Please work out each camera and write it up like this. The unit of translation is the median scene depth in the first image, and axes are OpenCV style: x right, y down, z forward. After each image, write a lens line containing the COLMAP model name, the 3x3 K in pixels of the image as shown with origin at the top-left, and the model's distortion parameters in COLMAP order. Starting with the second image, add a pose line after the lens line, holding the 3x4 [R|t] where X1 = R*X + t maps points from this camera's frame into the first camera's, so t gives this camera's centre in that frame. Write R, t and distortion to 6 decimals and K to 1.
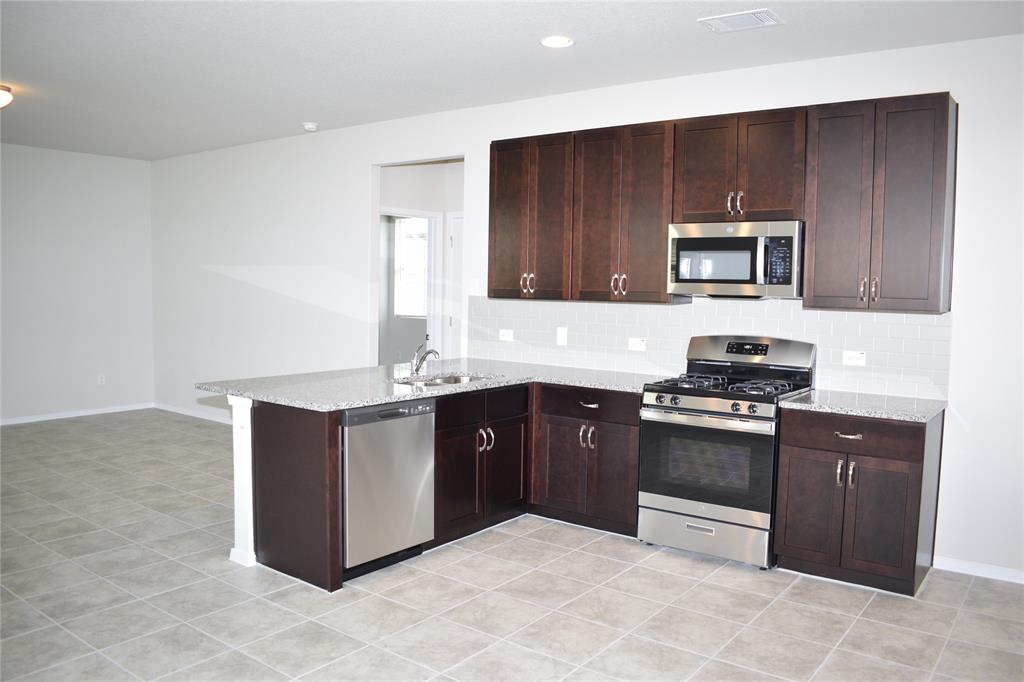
lens RADIAL K [[799.7, 0, 518.7], [0, 799.7, 340.4], [0, 0, 1]] dist [-0.095771, 0.016009]
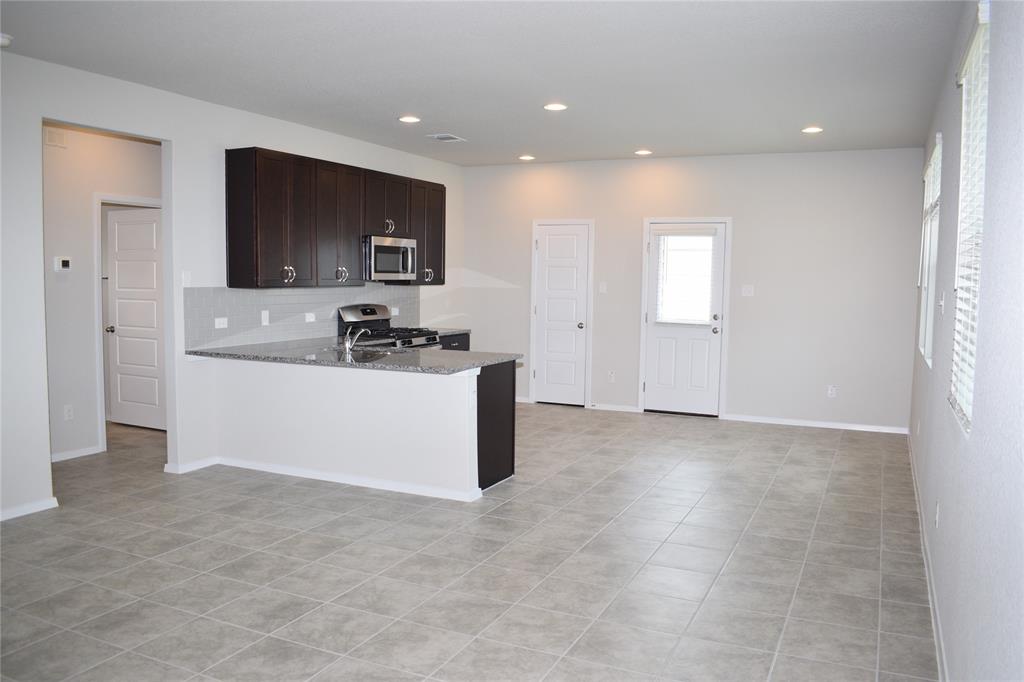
lens RADIAL K [[799.7, 0, 519.9], [0, 799.7, 343.6], [0, 0, 1]] dist [-0.095771, 0.016009]
pose [[-0.206658, -0.101715, 0.973112, -1.500927], [0.054894, 0.991810, 0.115327, -0.105188], [-0.976872, 0.077251, -0.199382, 1.092710]]
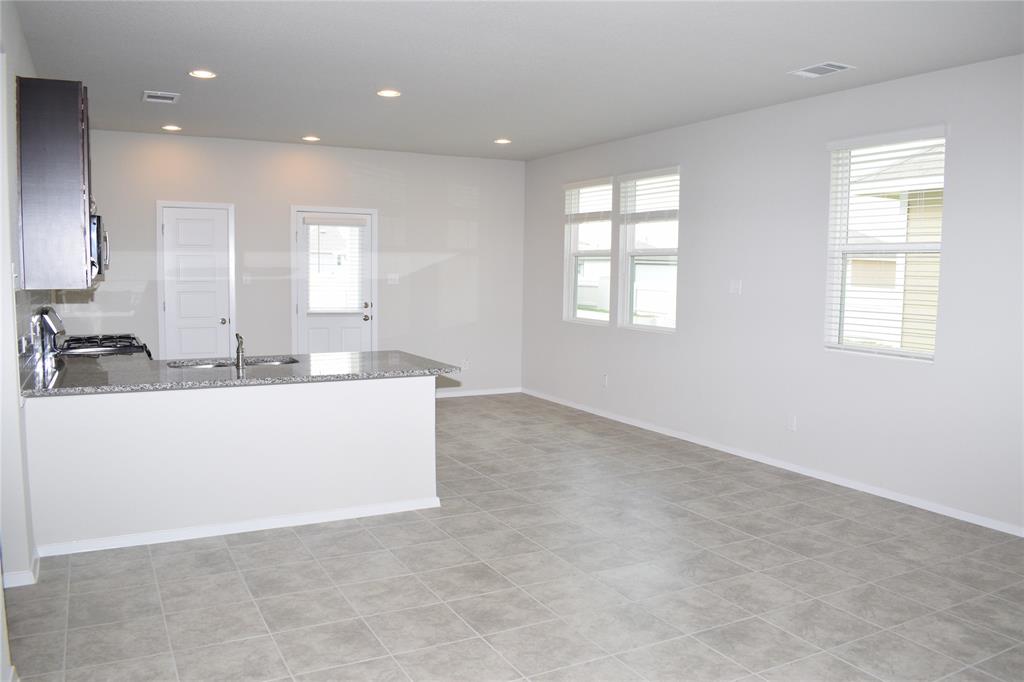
lens RADIAL K [[799.7, 0, 518.7], [0, 799.7, 346.9], [0, 0, 1]] dist [-0.095771, 0.016009]
pose [[-0.906652, -0.068737, 0.416242, -0.908826], [0.002188, 0.985858, 0.167568, -0.151672], [-0.421874, 0.152837, -0.893680, 1.882030]]
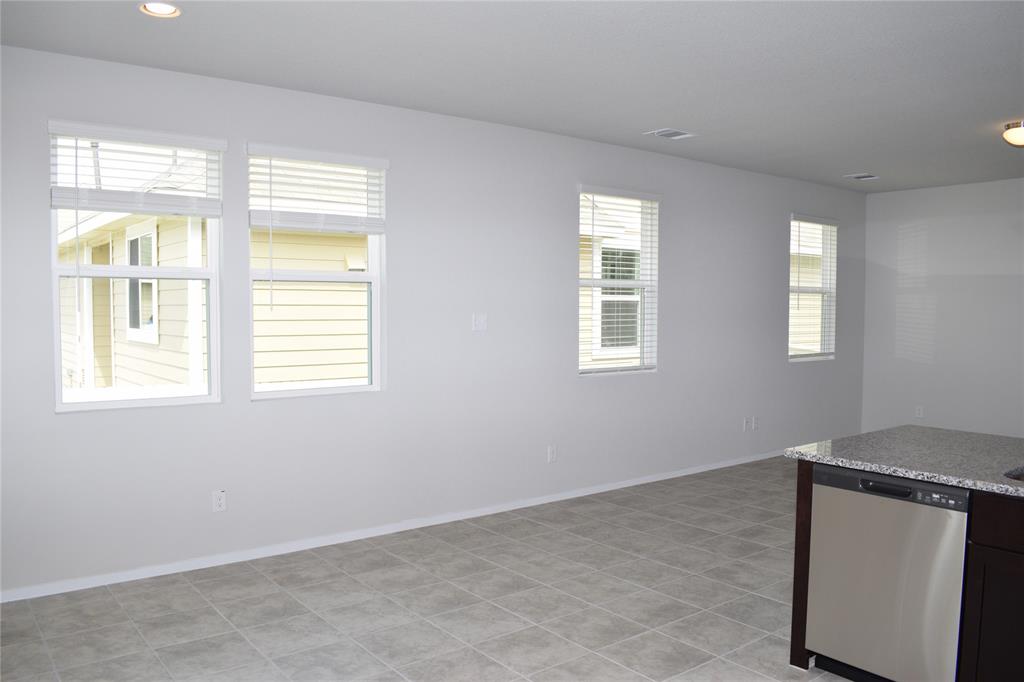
lens RADIAL K [[799.7, 0, 523.9], [0, 799.7, 345.7], [0, 0, 1]] dist [-0.095771, 0.016009]
pose [[-0.255460, 0.031074, -0.966320, 0.568382], [-0.078483, 0.995518, 0.052761, -0.048652], [0.963629, 0.089318, -0.251877, 0.764681]]
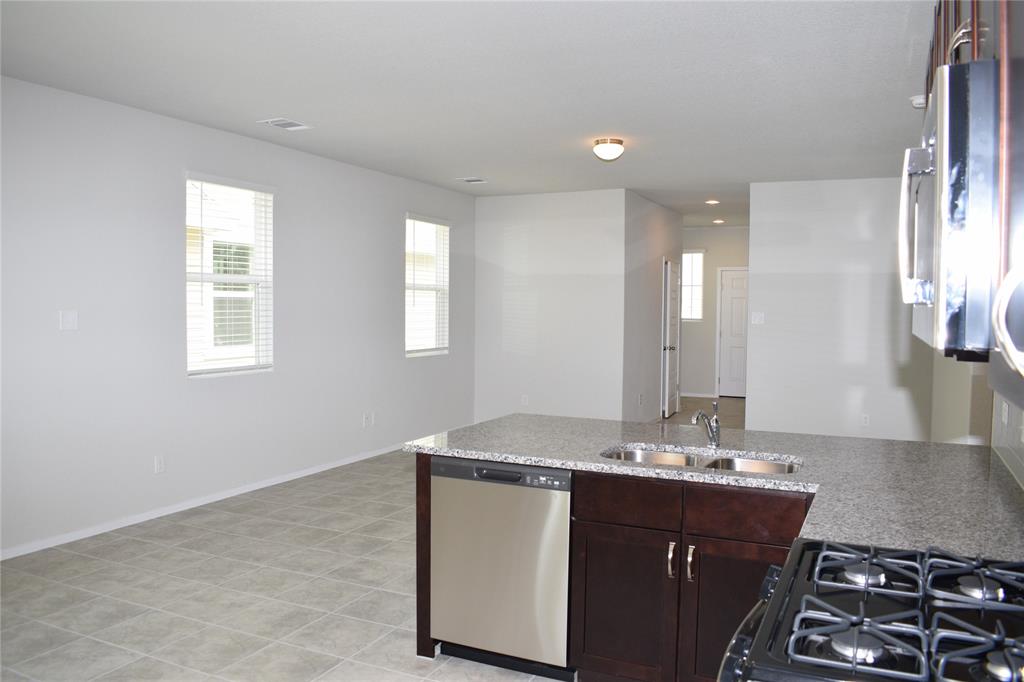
lens RADIAL K [[799.7, 0, 522.0], [0, 799.7, 336.6], [0, 0, 1]] dist [-0.095771, 0.016009]
pose [[0.207912, 0.024175, -0.977849, 0.552108], [-0.076700, 0.997019, 0.008341, -0.048371], [0.975136, 0.073267, 0.209146, 0.766708]]
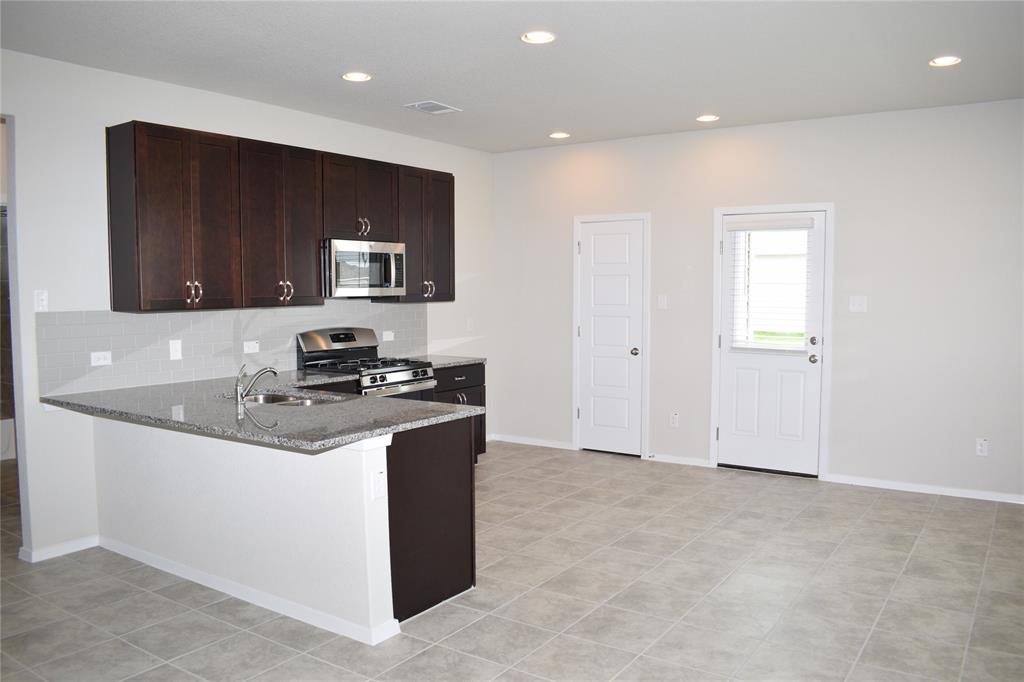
lens RADIAL K [[799.7, 0, 521.0], [0, 799.7, 340.8], [0, 0, 1]] dist [-0.095771, 0.016009]
pose [[-0.048637, -0.083565, 0.995315, -1.079734], [0.075391, 0.993344, 0.087083, -0.080392], [-0.995967, 0.079273, -0.042013, 0.813456]]
